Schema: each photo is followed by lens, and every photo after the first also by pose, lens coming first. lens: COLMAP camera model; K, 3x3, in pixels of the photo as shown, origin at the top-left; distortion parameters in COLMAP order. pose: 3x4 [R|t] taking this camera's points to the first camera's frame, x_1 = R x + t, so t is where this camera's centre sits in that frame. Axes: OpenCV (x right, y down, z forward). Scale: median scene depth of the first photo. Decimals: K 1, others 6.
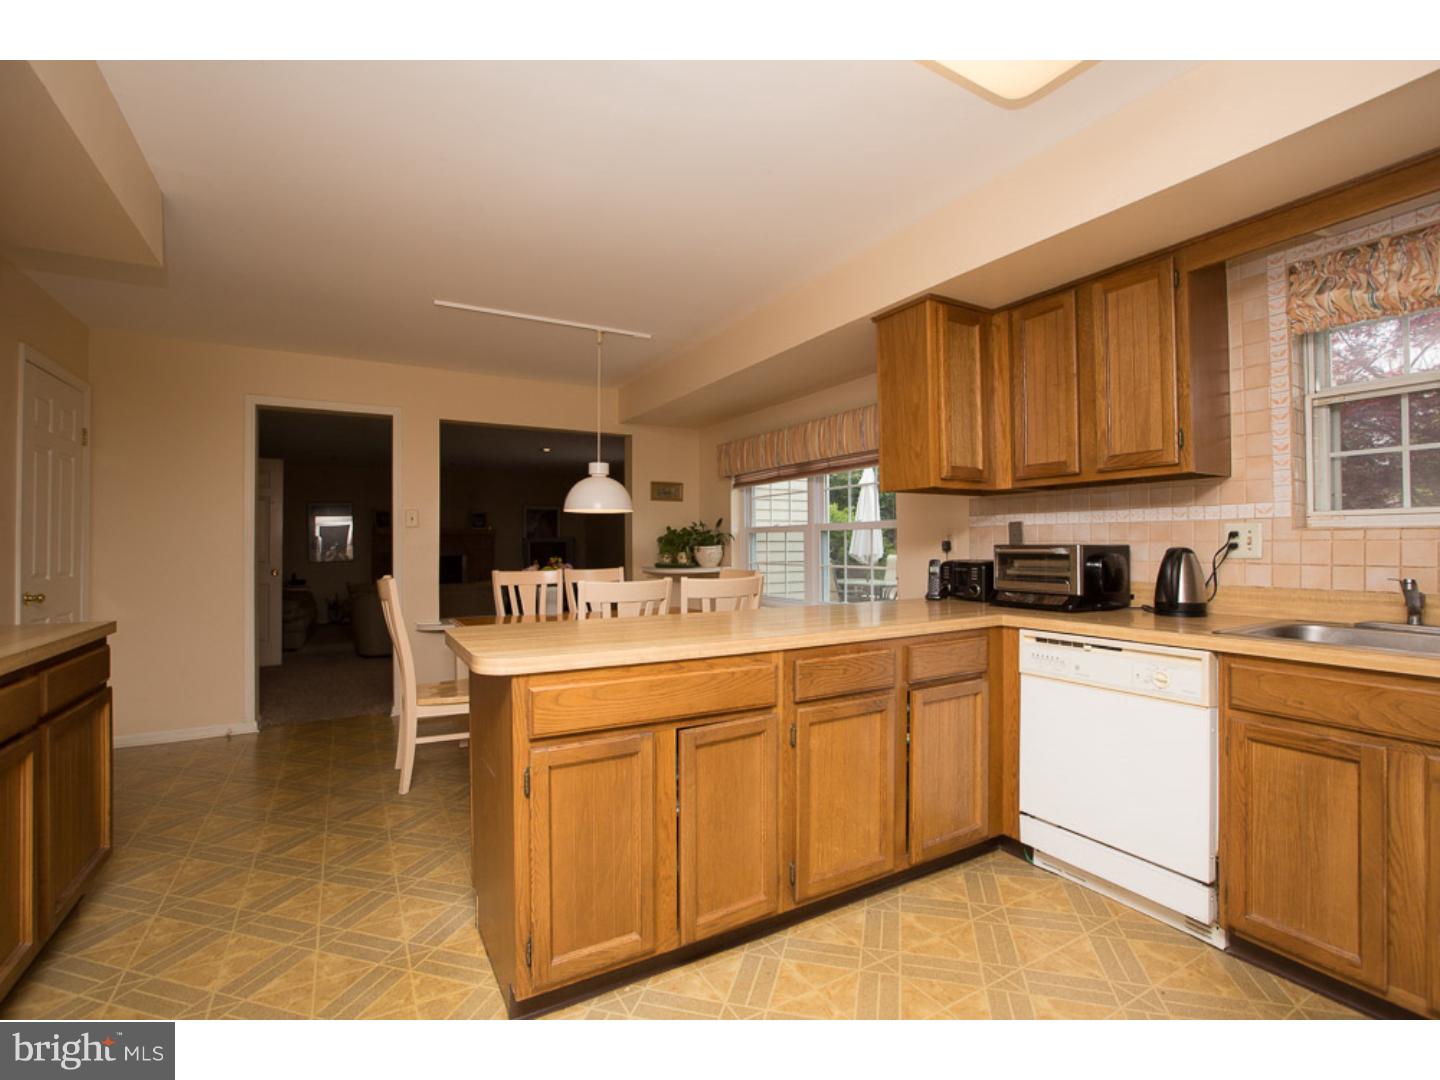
lens RADIAL K [[658.2, 0, 720.0], [0, 658.2, 540.0], [0, 0, 1]] dist [-0.000398, -0.000167]
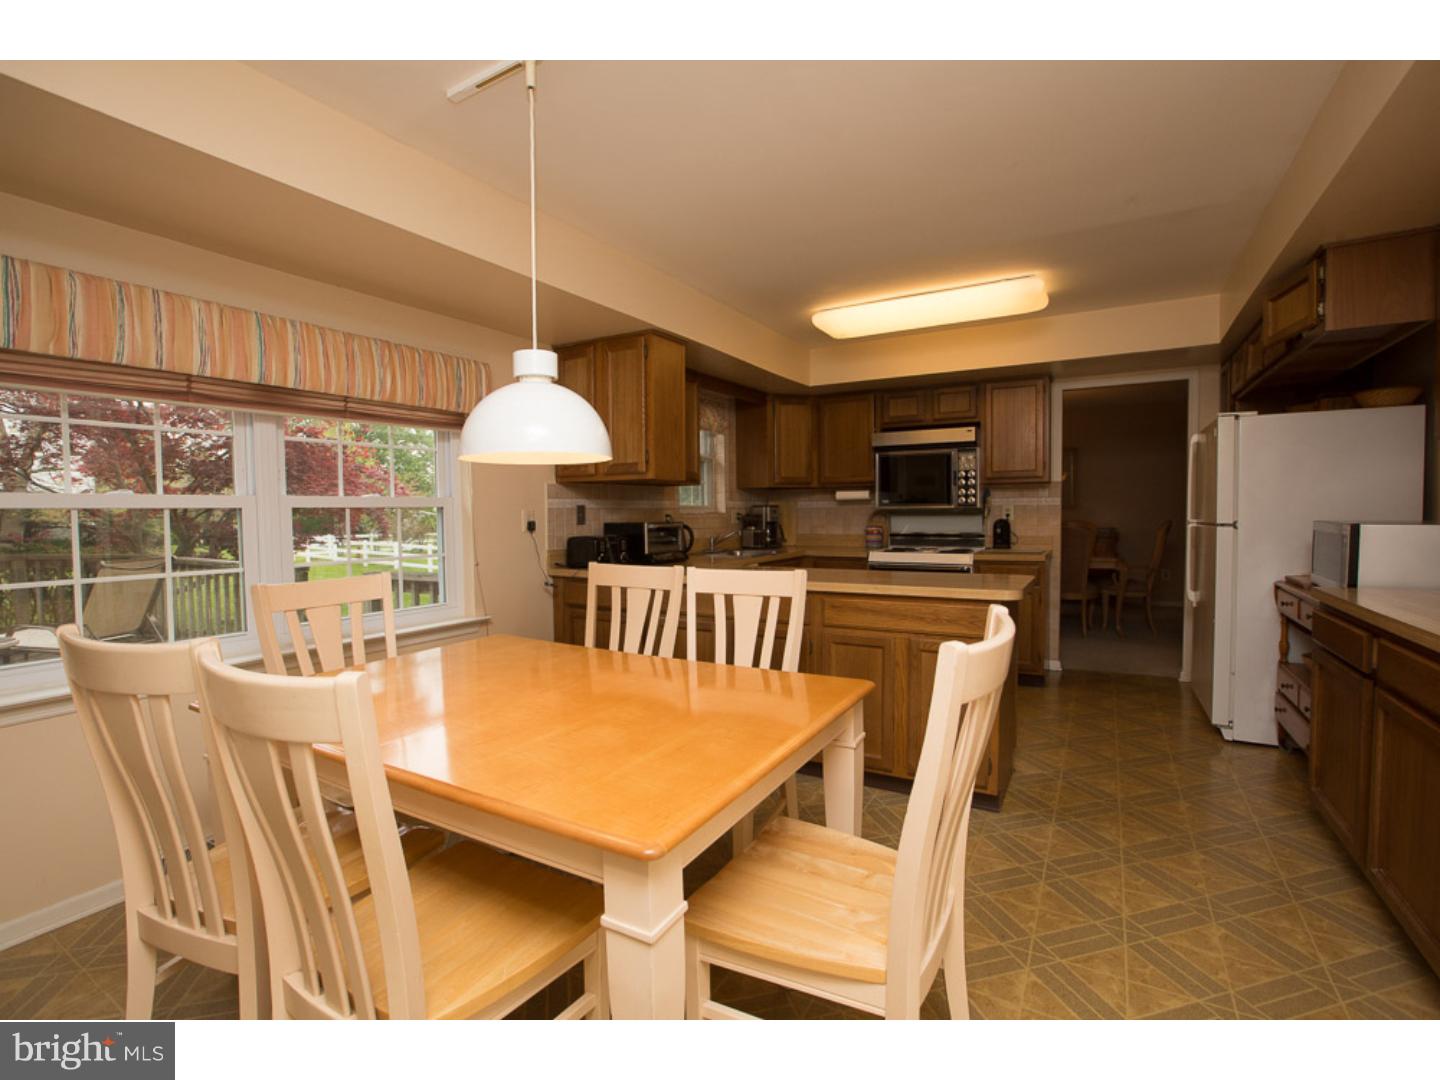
lens RADIAL K [[658.2, 0, 720.0], [0, 658.2, 540.0], [0, 0, 1]] dist [-0.000398, -0.000167]
pose [[-0.497143, -0.021981, 0.867390, -1.176592], [-0.000525, 0.999687, 0.025032, 0.013468], [-0.867668, 0.011989, -0.496999, 2.053518]]
